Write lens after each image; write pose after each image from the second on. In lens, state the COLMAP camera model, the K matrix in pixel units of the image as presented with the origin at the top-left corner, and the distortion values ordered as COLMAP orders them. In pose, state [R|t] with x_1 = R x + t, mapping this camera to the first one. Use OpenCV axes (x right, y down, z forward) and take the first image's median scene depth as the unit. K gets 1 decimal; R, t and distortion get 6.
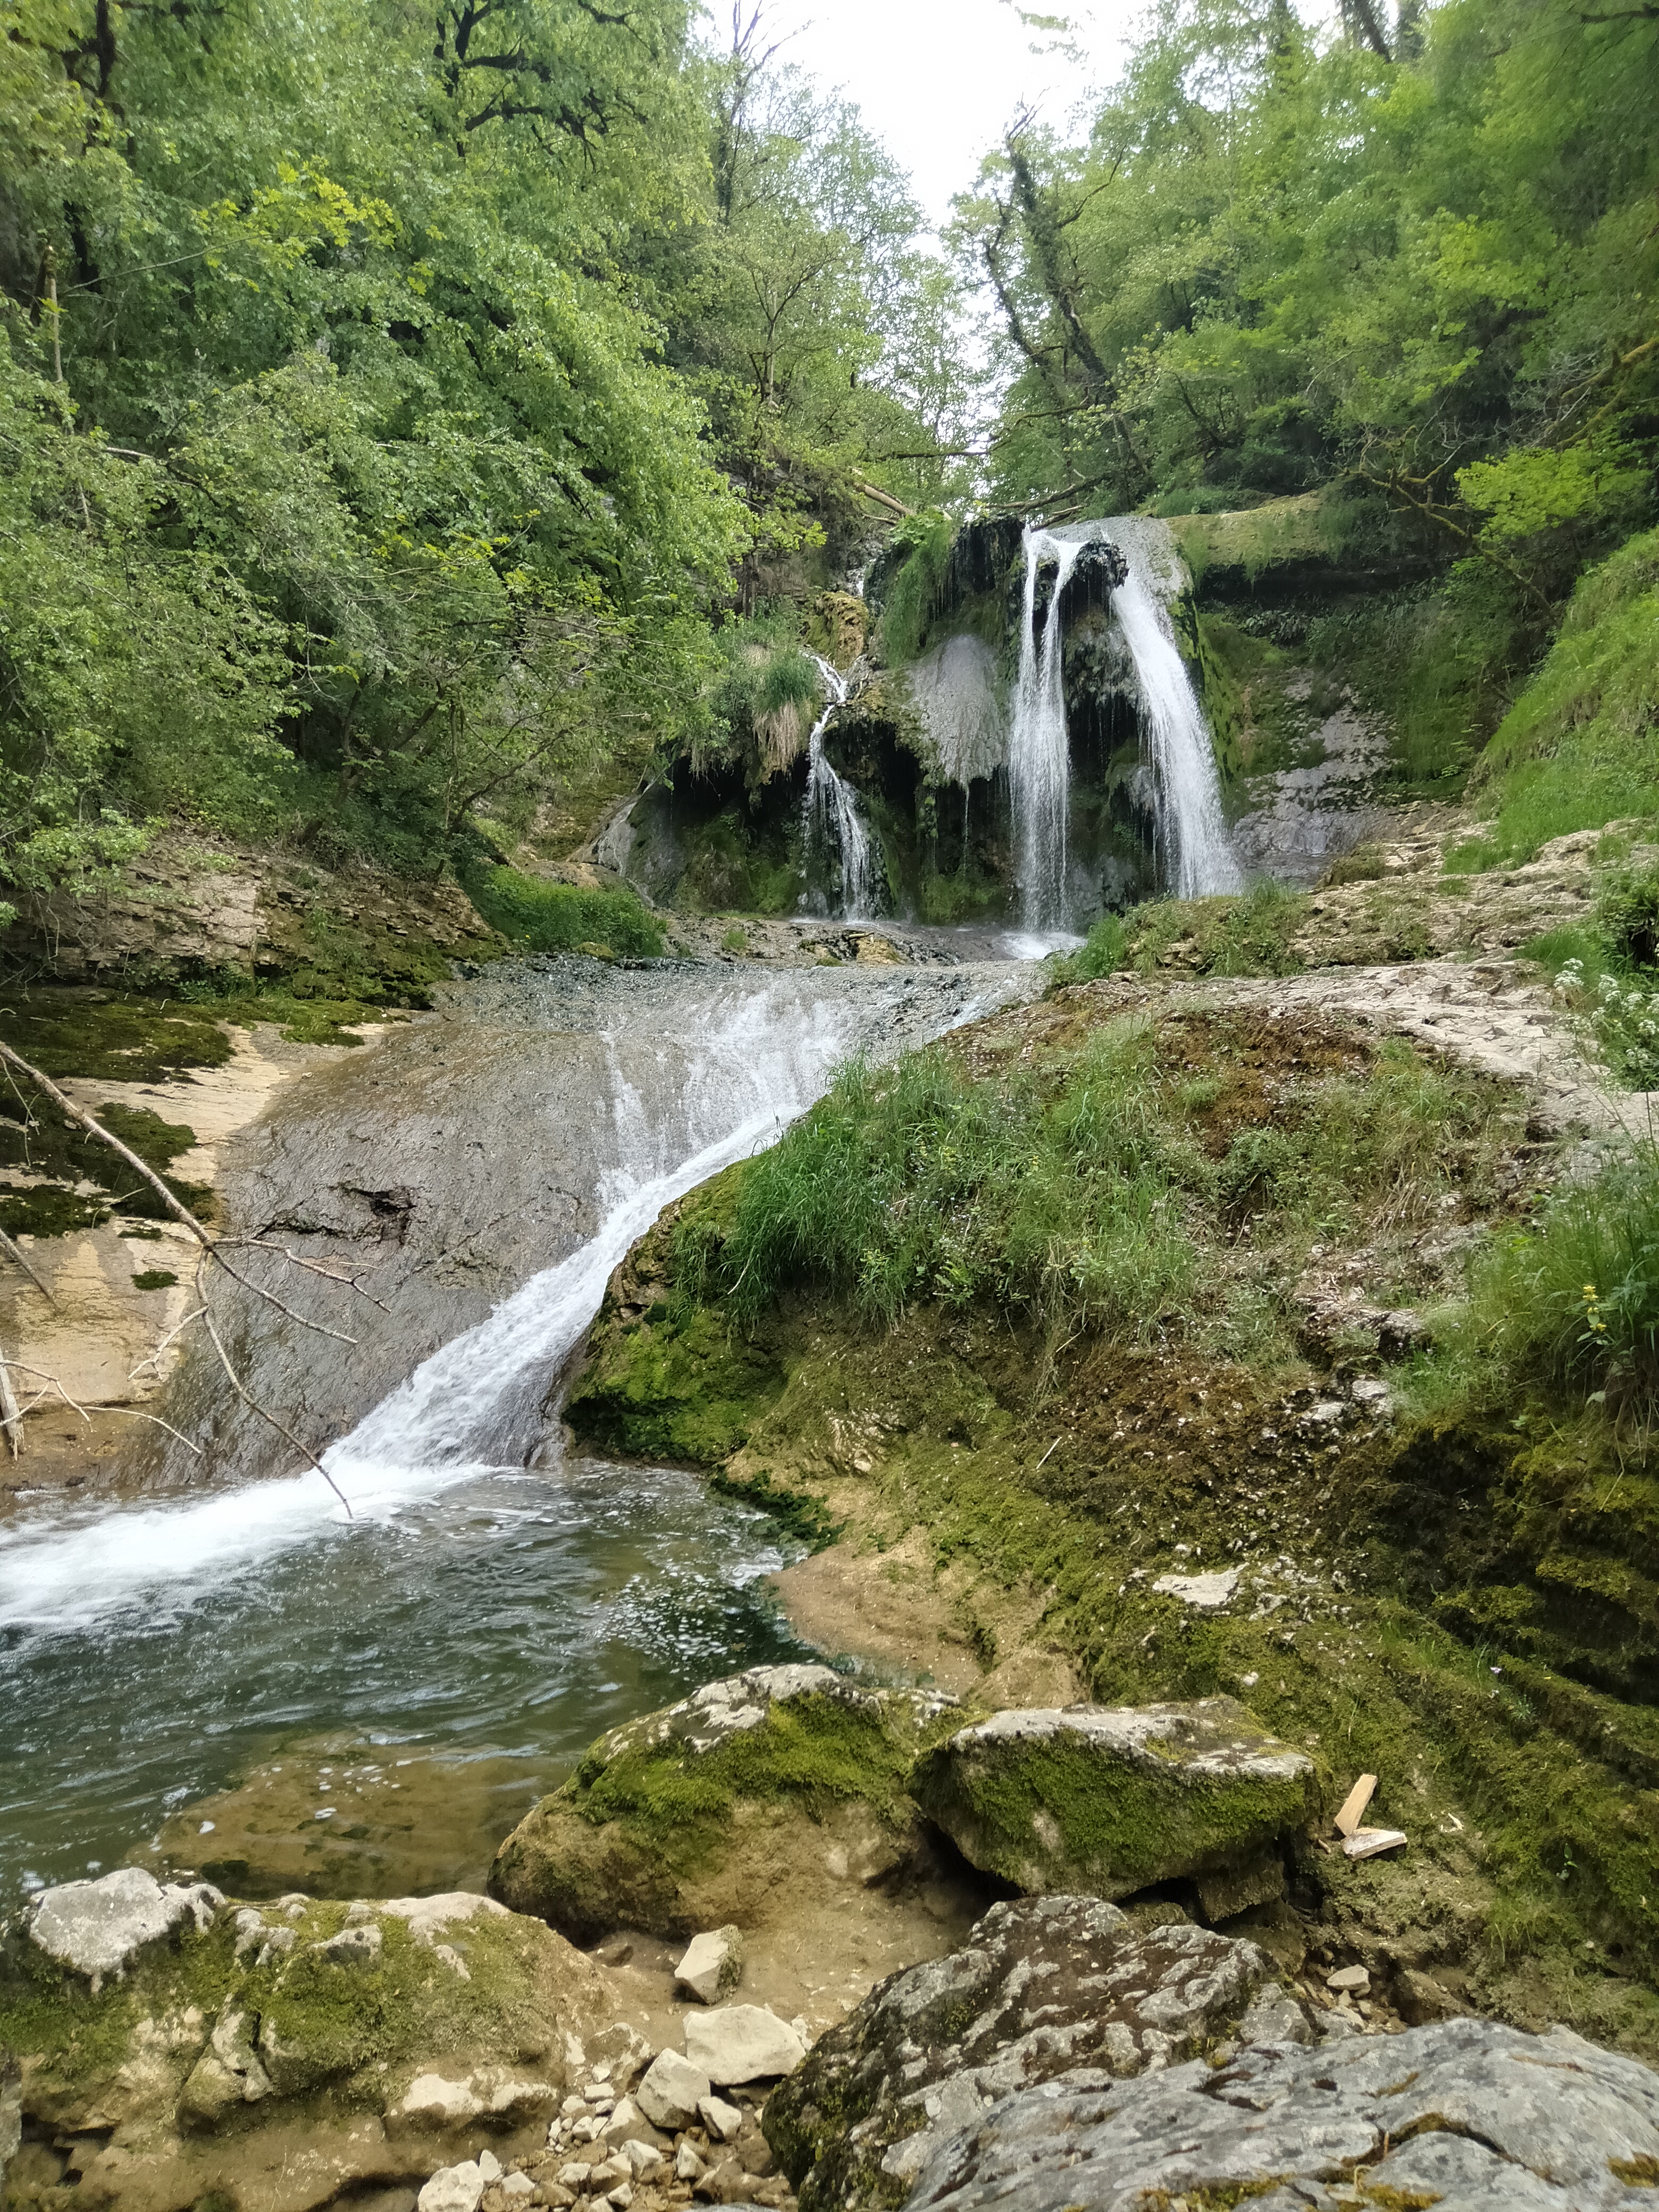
lens RADIAL K [[1607.2, 0, 838.0], [0, 1607.2, 1143.5], [0, 0, 1]] dist [0.154575, -0.323905]
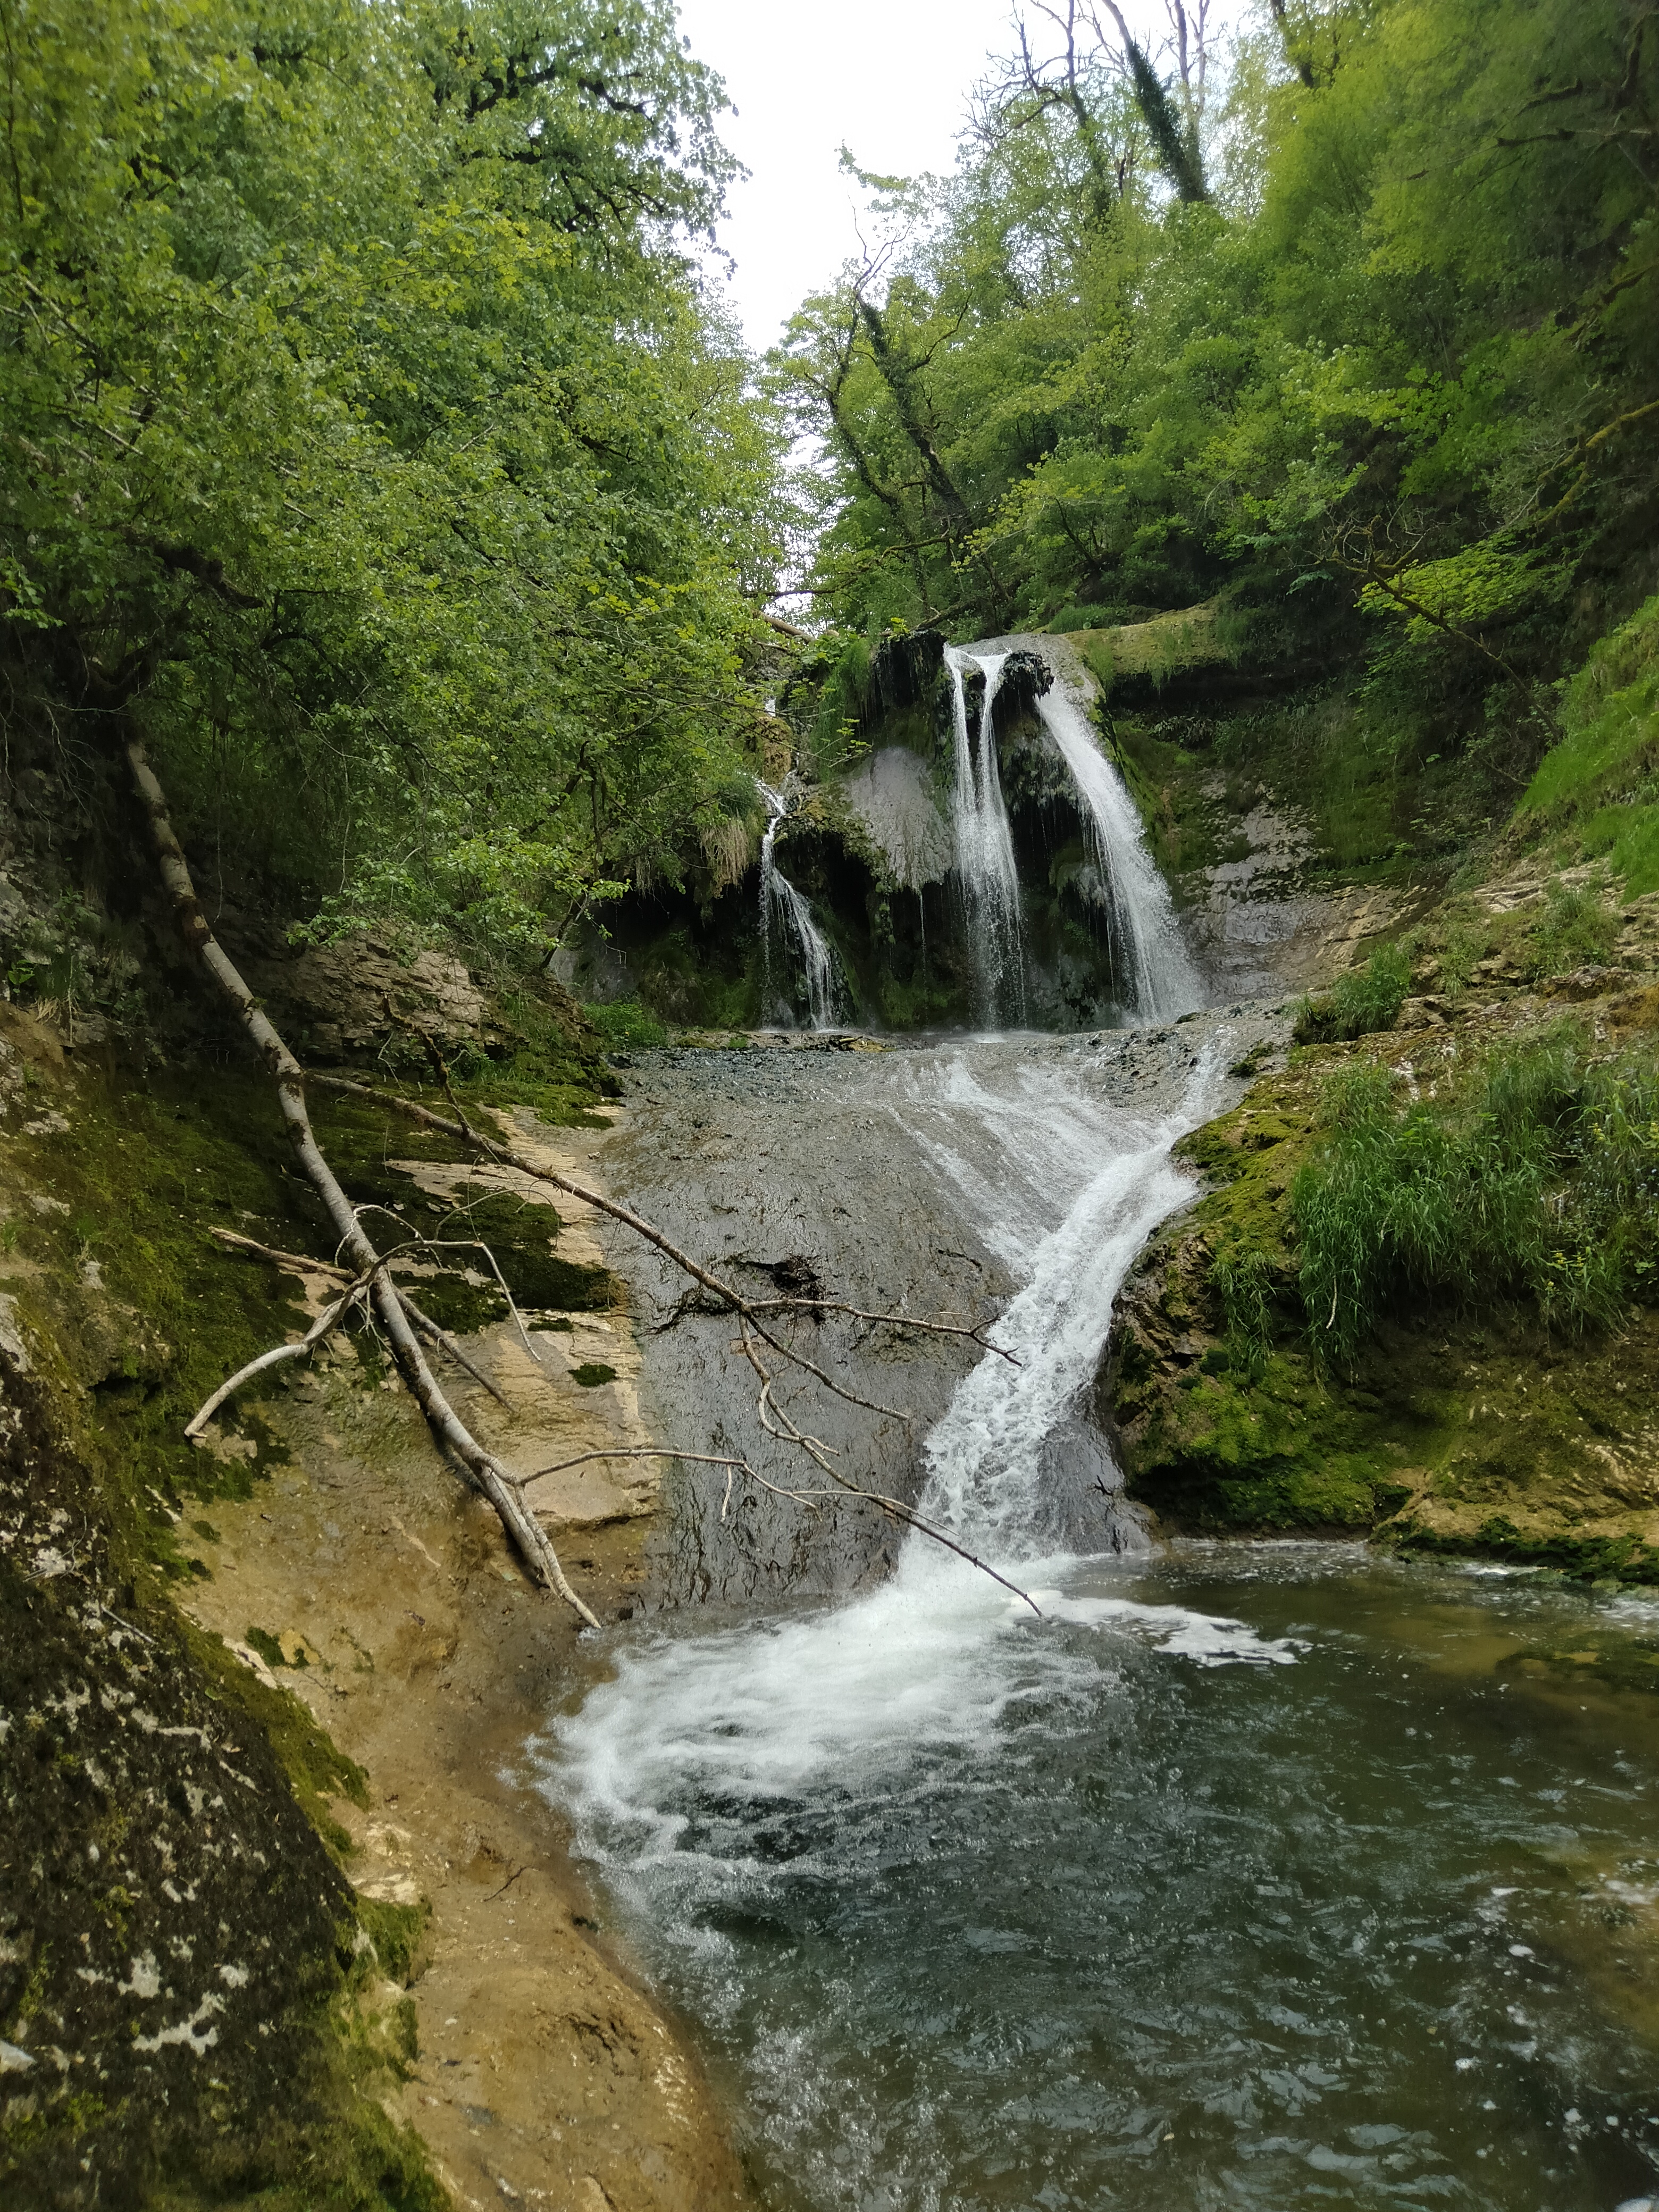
lens RADIAL K [[1607.2, 0, 838.0], [0, 1607.2, 1143.5], [0, 0, 1]] dist [0.154575, -0.323905]
pose [[0.990147, -0.065218, 0.123918, -0.101428], [0.075827, 0.993667, -0.082920, 0.011429], [-0.117725, 0.091499, 0.988822, 0.039670]]
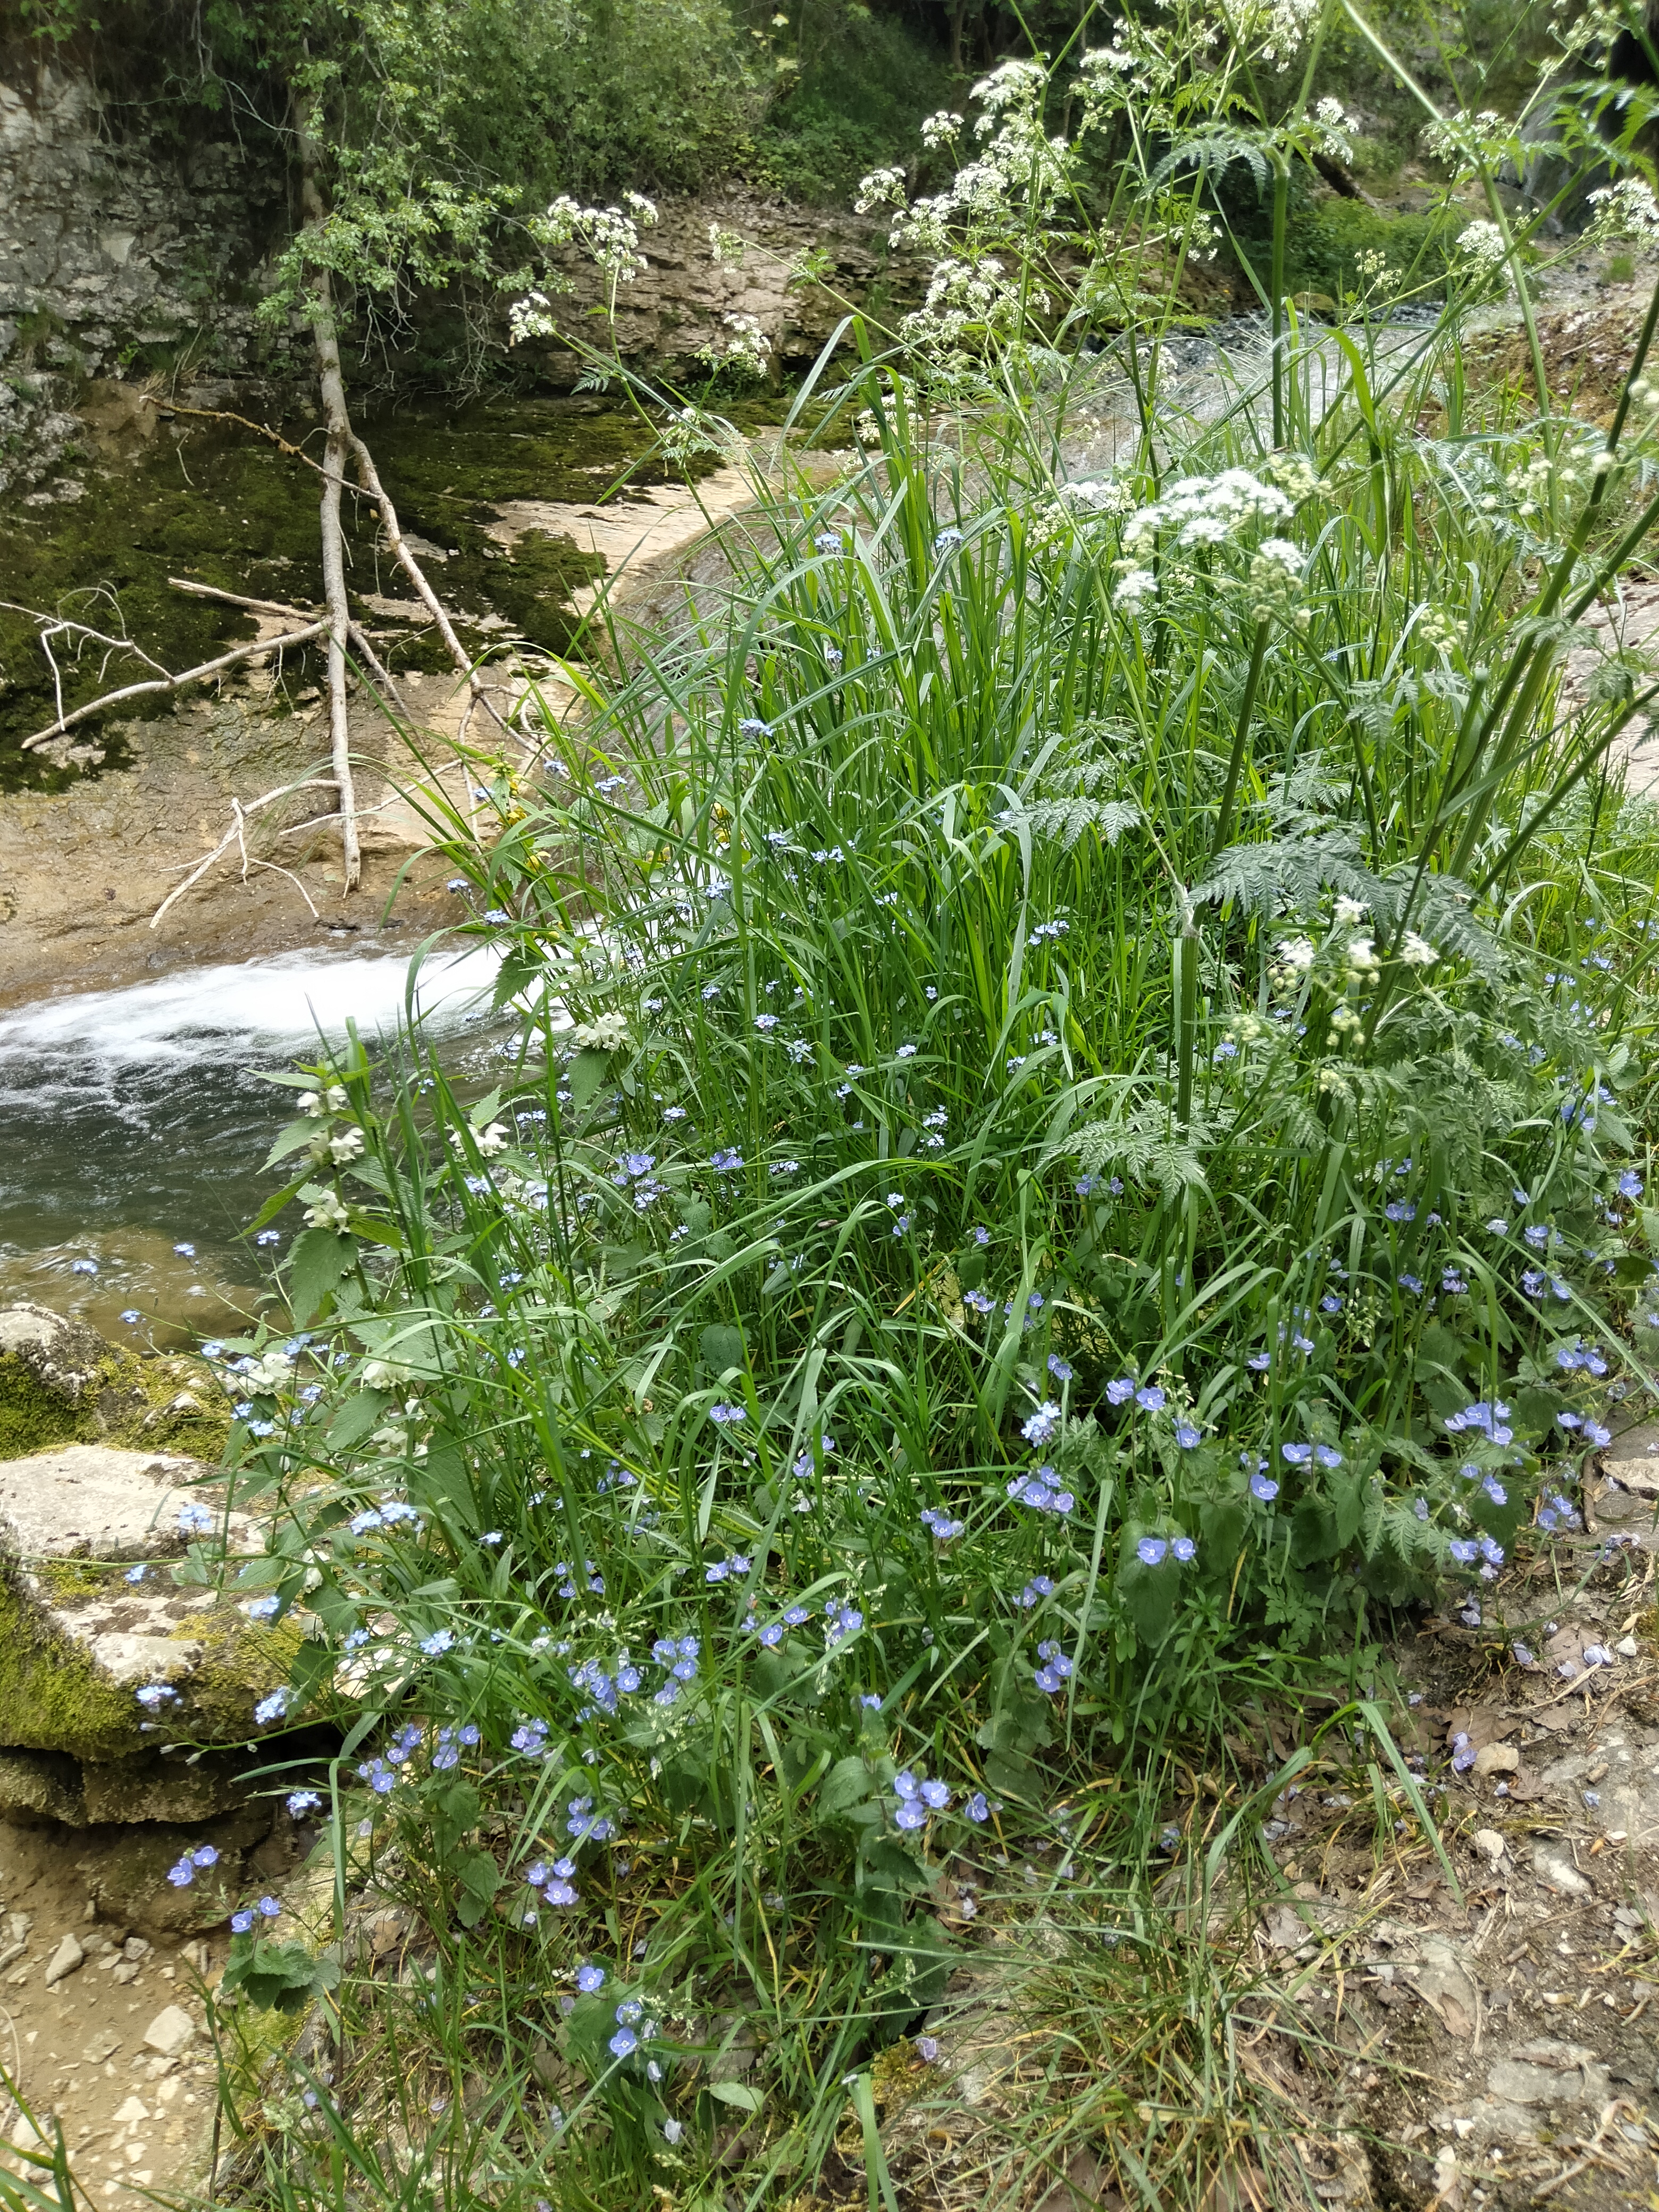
lens RADIAL K [[1615.4, 0, 837.8], [0, 1615.4, 1127.6], [0, 0, 1]] dist [0.100296, -0.152089]
pose [[0.841653, 0.158682, -0.516179, 0.072106], [0.016816, 0.947688, 0.318754, 0.001514], [0.539757, -0.276961, 0.794956, 0.068858]]
